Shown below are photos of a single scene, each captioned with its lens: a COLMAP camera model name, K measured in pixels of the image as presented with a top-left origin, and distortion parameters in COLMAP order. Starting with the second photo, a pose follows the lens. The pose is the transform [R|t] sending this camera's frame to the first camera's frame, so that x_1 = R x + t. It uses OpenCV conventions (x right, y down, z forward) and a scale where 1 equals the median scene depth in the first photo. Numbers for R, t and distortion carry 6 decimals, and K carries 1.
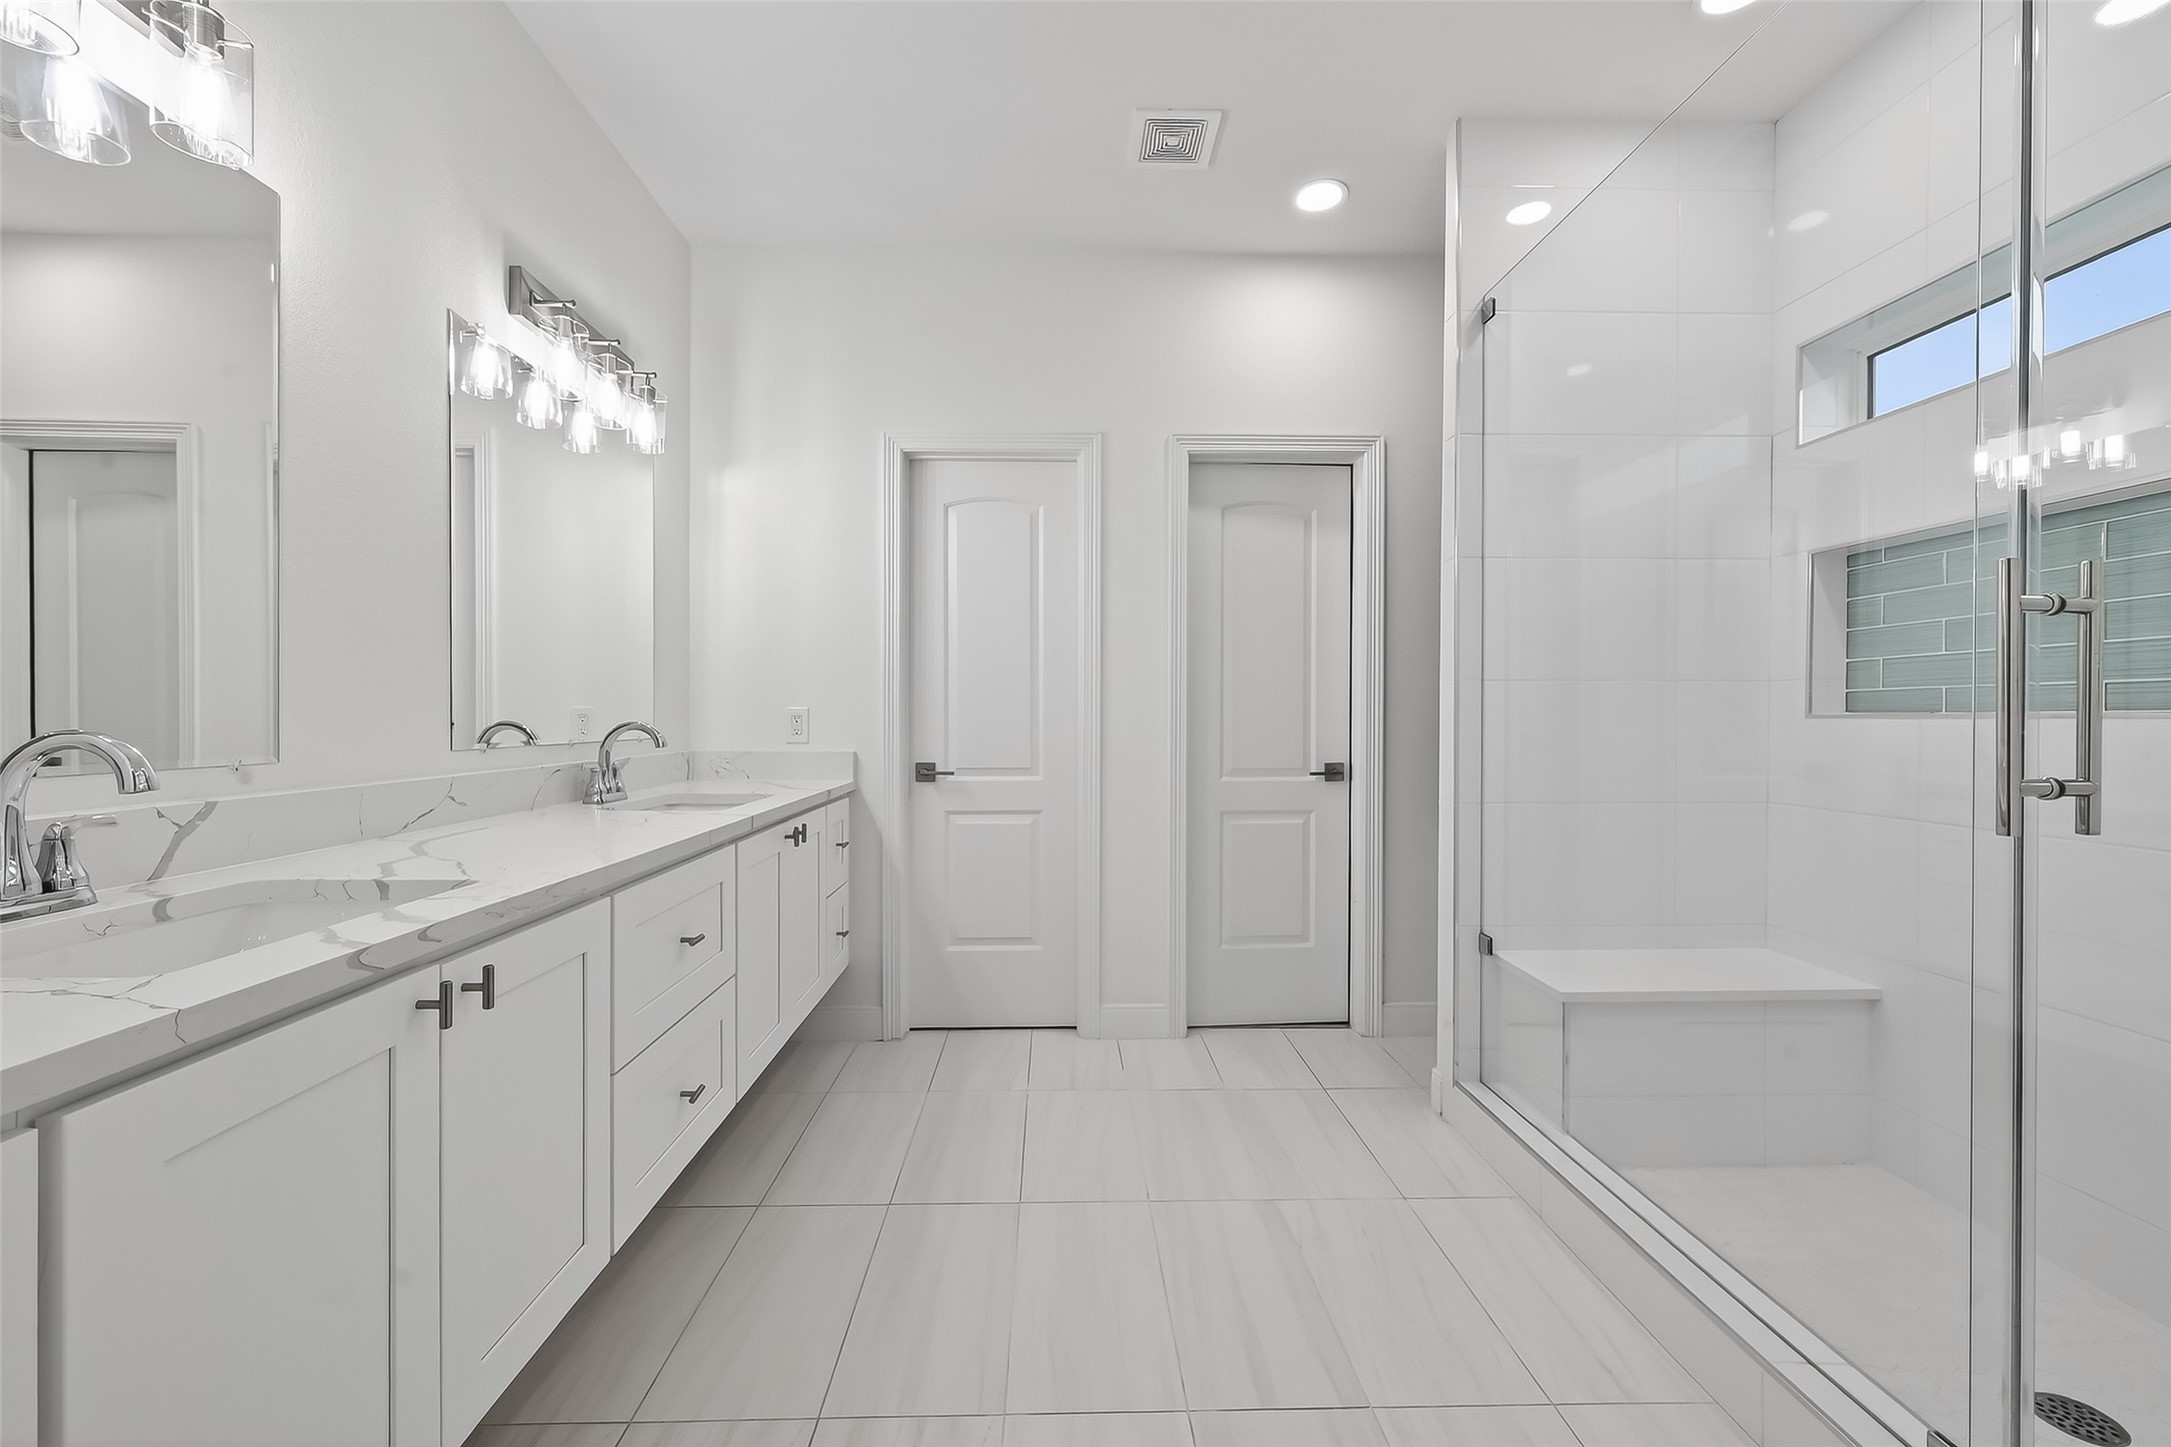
lens RADIAL K [[869.7, 0, 1071.8], [0, 869.7, 711.8], [0, 0, 1]] dist [0.000069, 0.000201]
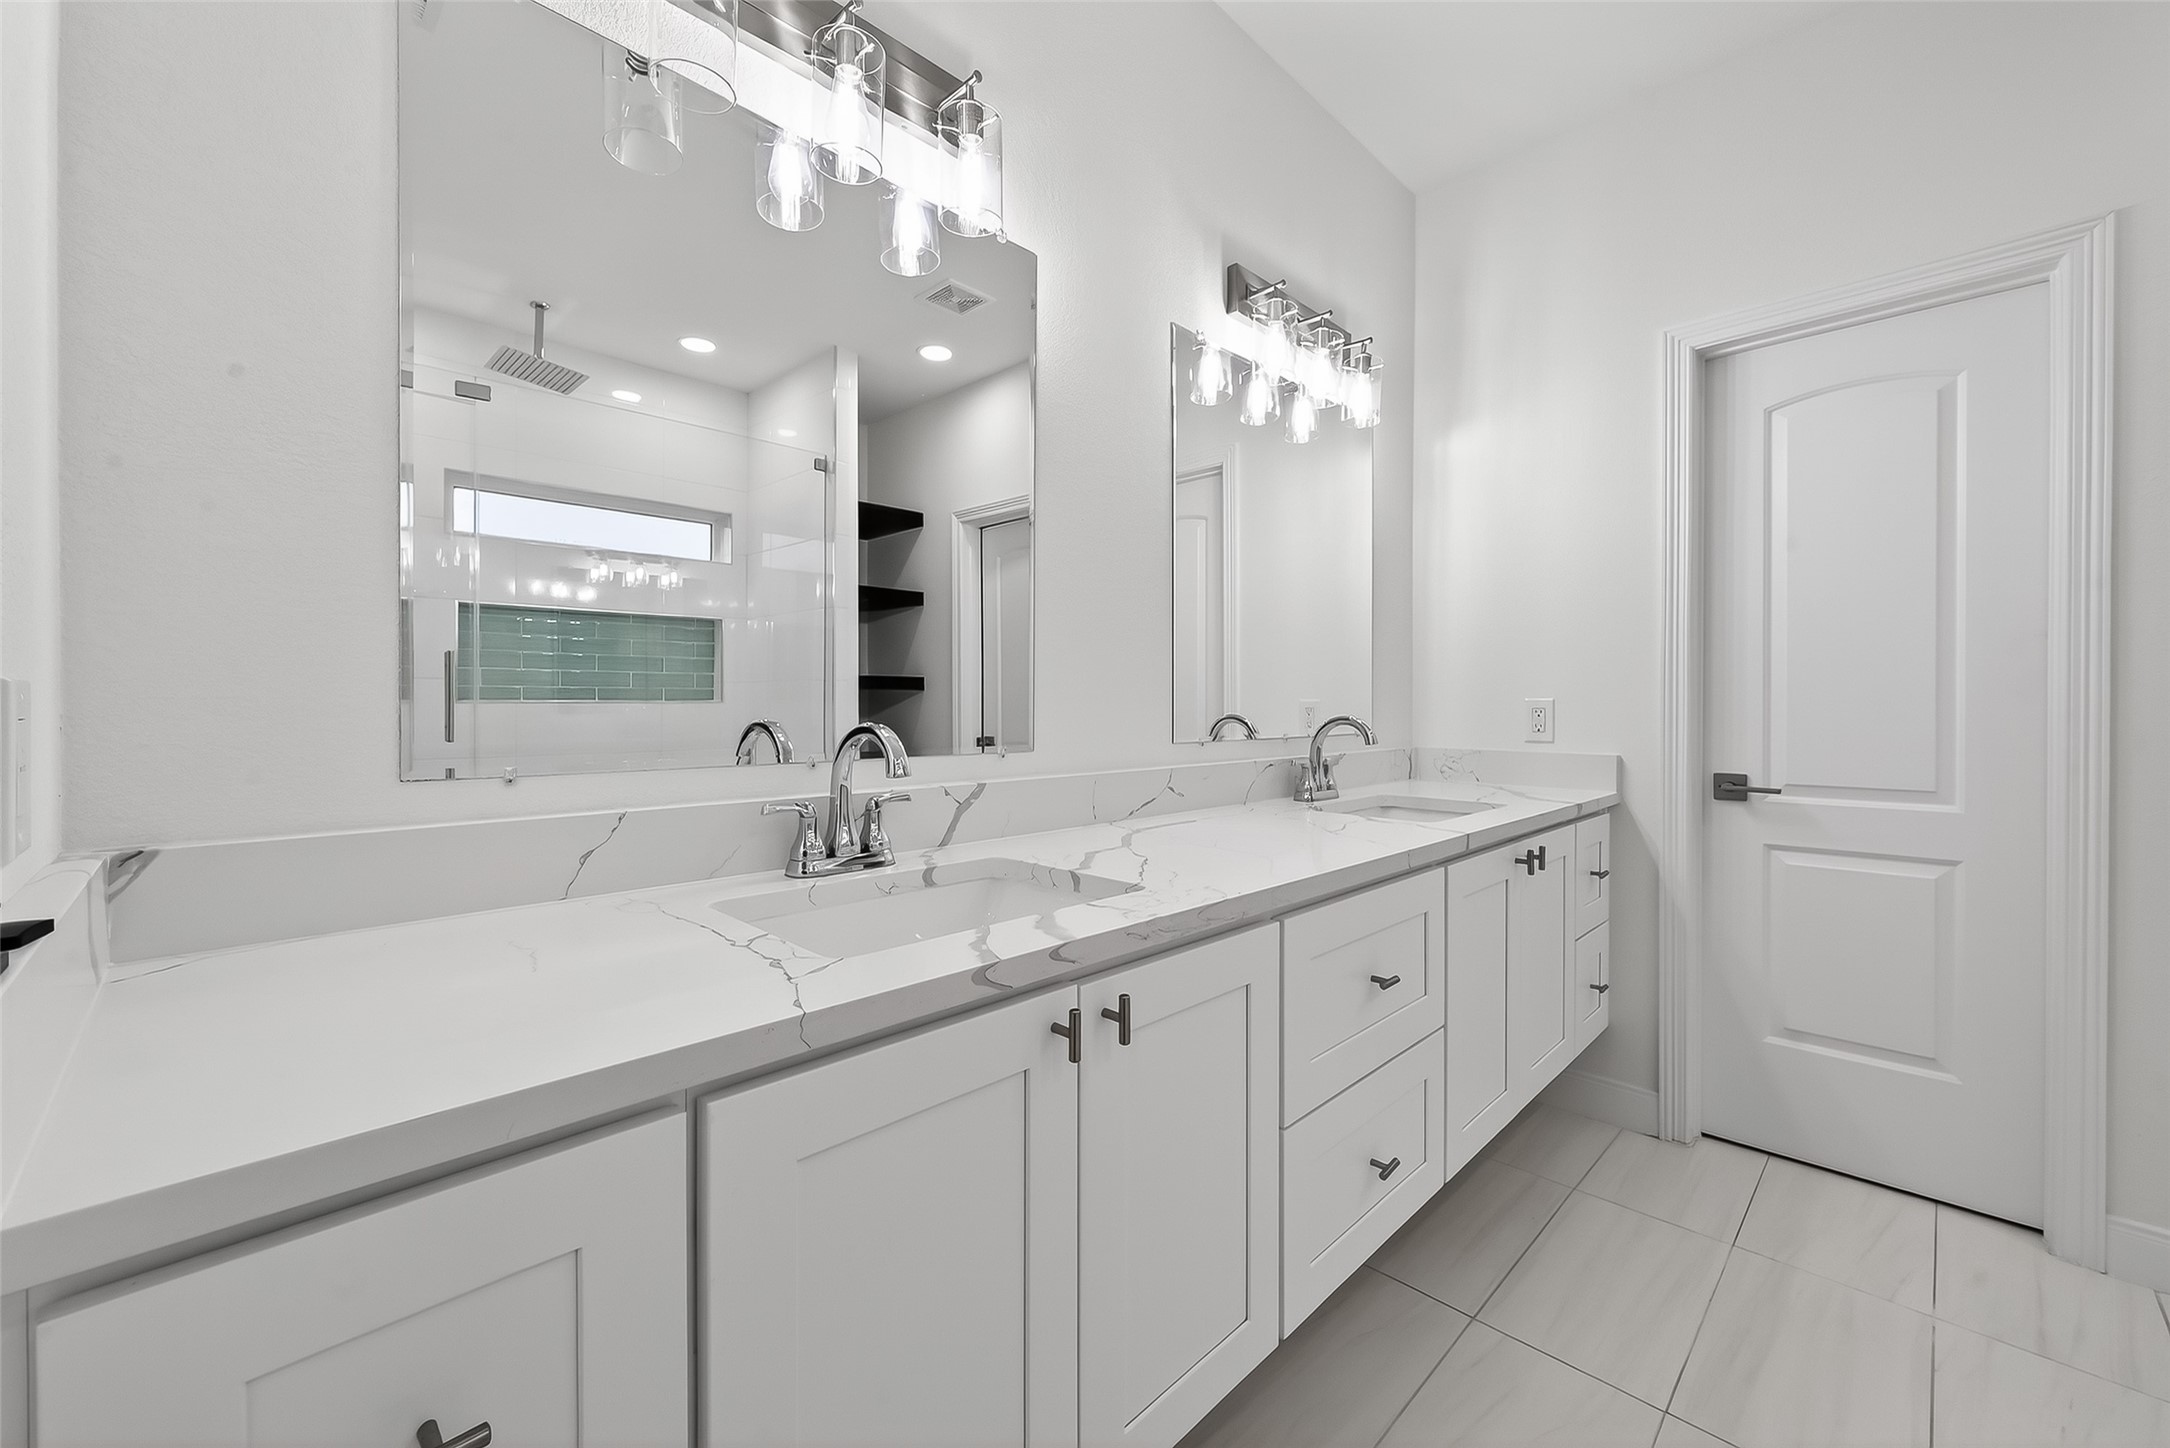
lens RADIAL K [[848.1, 0, 1088.3], [0, 848.1, 712.7], [0, 0, 1]] dist [-0.001346, -0.000018]
pose [[0.687559, 0.005470, -0.726108, -0.034817], [0.002764, 0.999945, 0.010151, -0.002040], [0.726123, -0.008986, 0.687506, 0.186293]]
